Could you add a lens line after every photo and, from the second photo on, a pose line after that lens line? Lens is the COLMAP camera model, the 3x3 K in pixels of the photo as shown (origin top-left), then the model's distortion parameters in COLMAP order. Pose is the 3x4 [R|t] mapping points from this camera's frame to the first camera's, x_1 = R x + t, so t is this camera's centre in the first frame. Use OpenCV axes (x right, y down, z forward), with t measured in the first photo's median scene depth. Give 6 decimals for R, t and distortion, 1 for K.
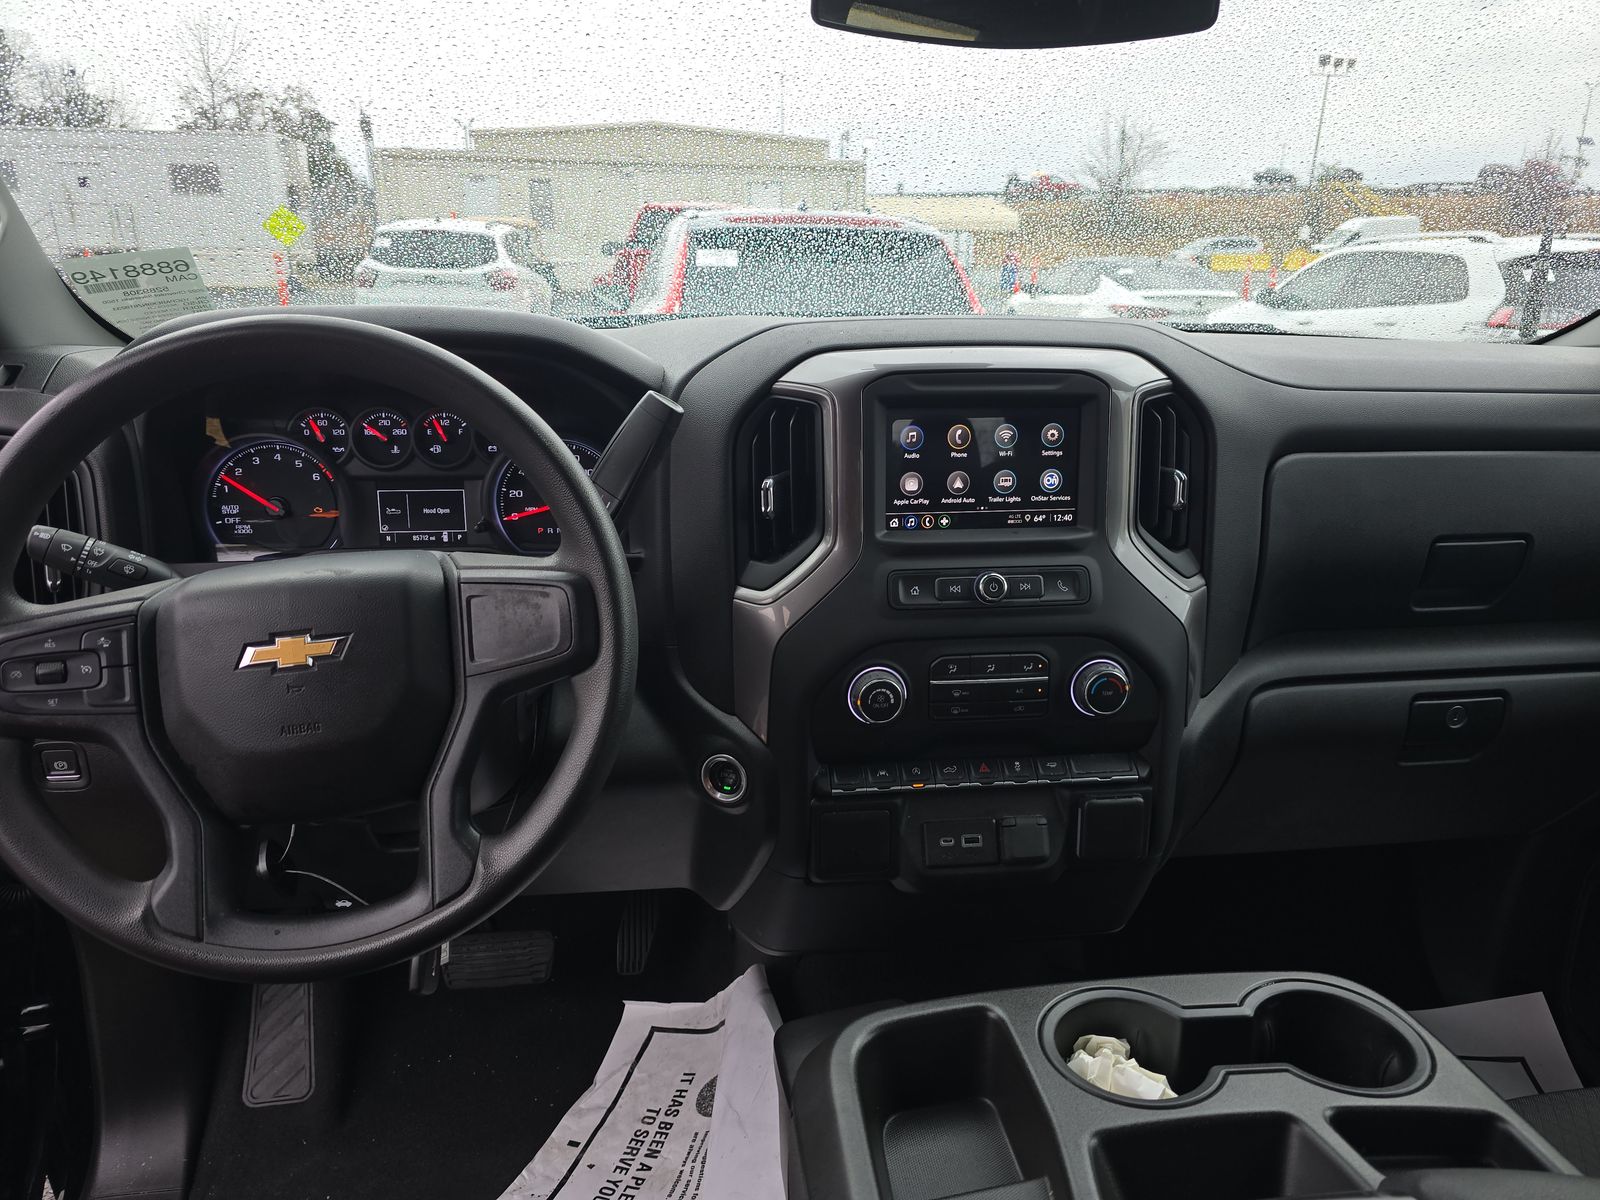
lens RADIAL K [[1055.9, 0, 801.1], [0, 1055.9, 596.6], [0, 0, 1]] dist [0.035824, -0.019000]
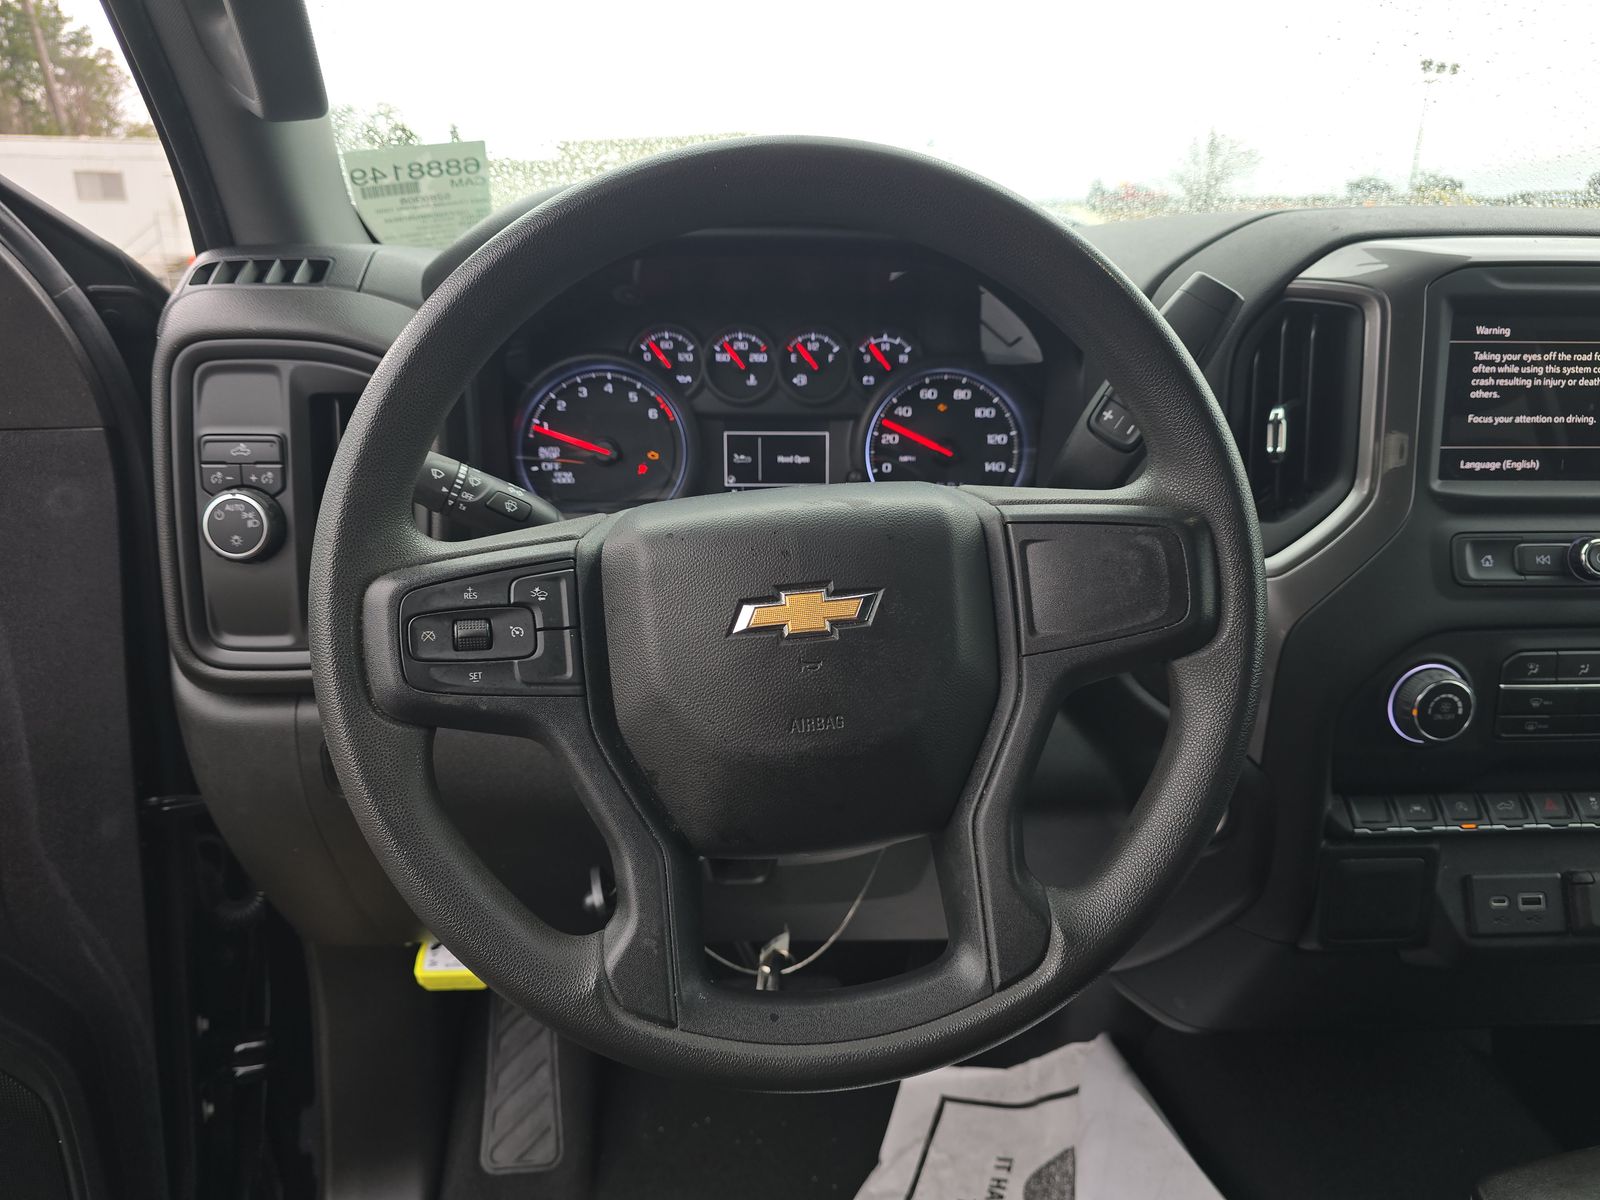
lens RADIAL K [[1055.9, 0, 797.6], [0, 1055.9, 602.0], [0, 0, 1]] dist [0.035824, -0.019000]
pose [[0.998290, 0.017364, -0.055823, -0.302755], [-0.017916, 0.999795, -0.009409, 0.035255], [0.055648, 0.010393, 0.998396, 0.212373]]
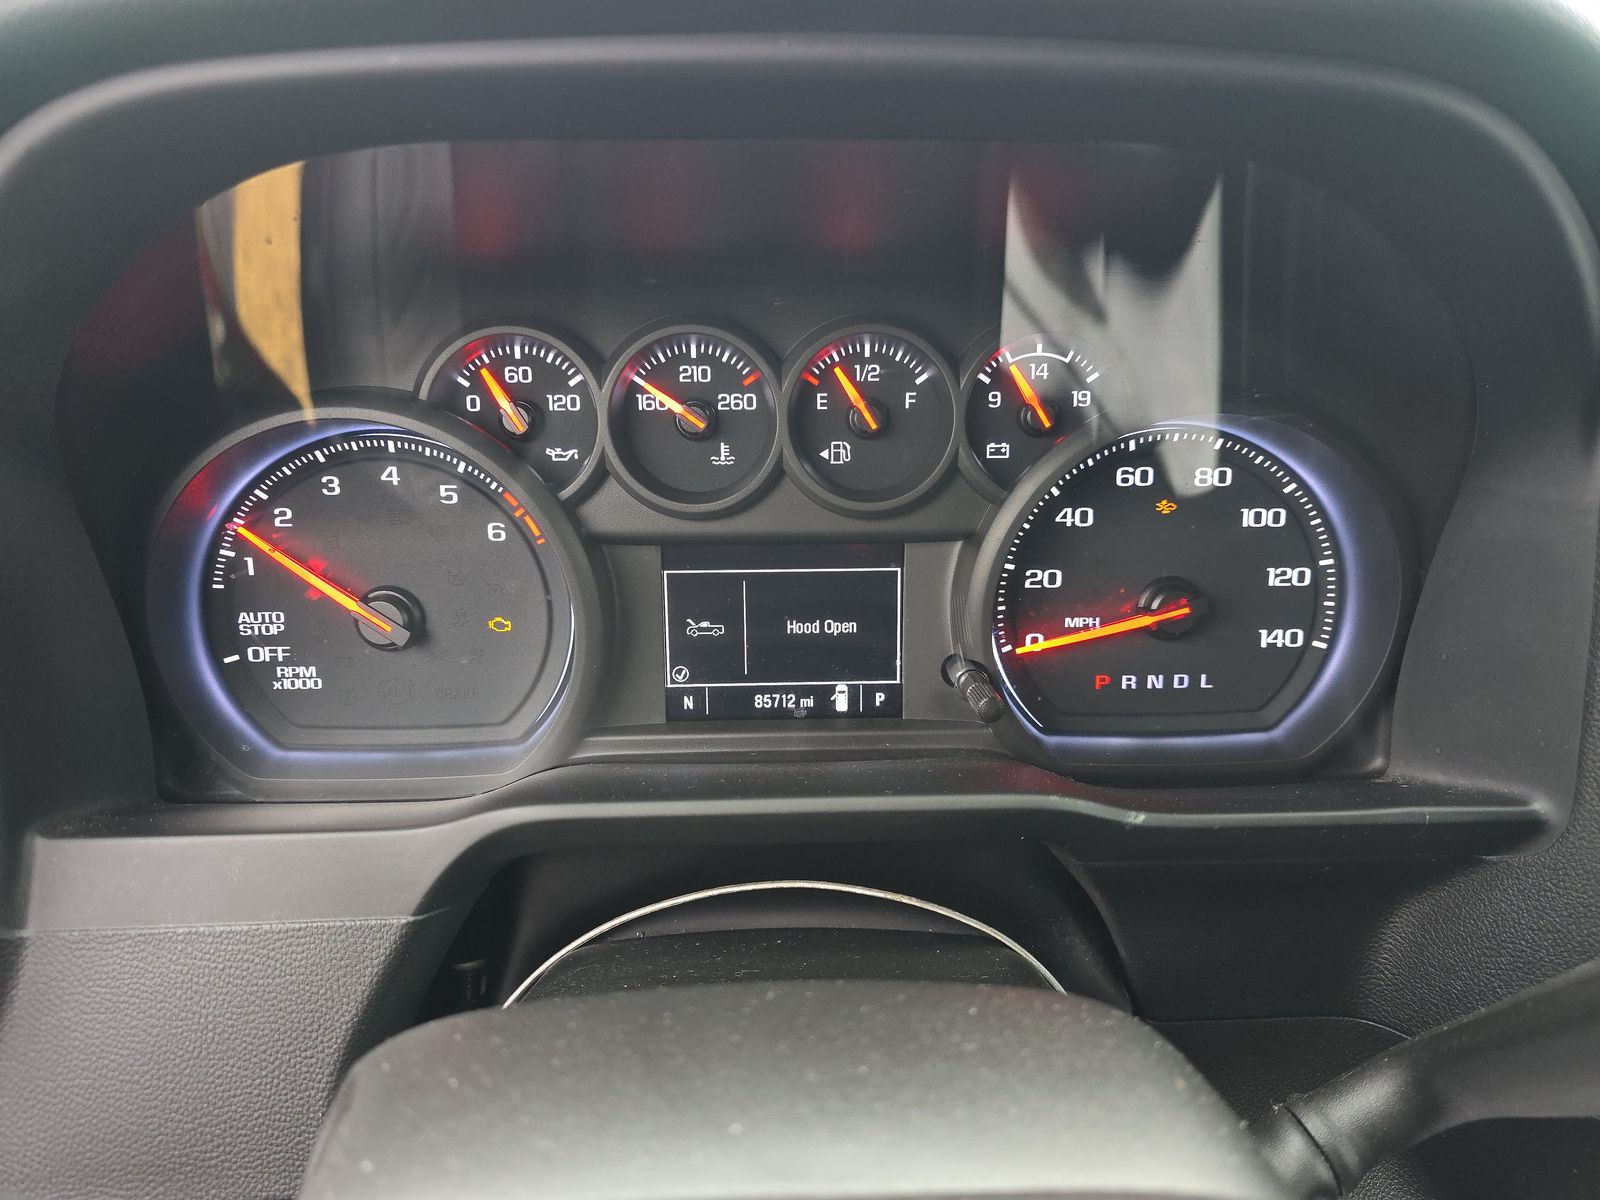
lens RADIAL K [[1055.9, 0, 794.1], [0, 1055.9, 610.2], [0, 0, 1]] dist [0.035824, -0.019000]
pose [[0.995917, 0.017745, -0.088511, -0.331240], [-0.014053, 0.999012, 0.042161, -0.104027], [0.089172, -0.040745, 0.995183, 0.669221]]
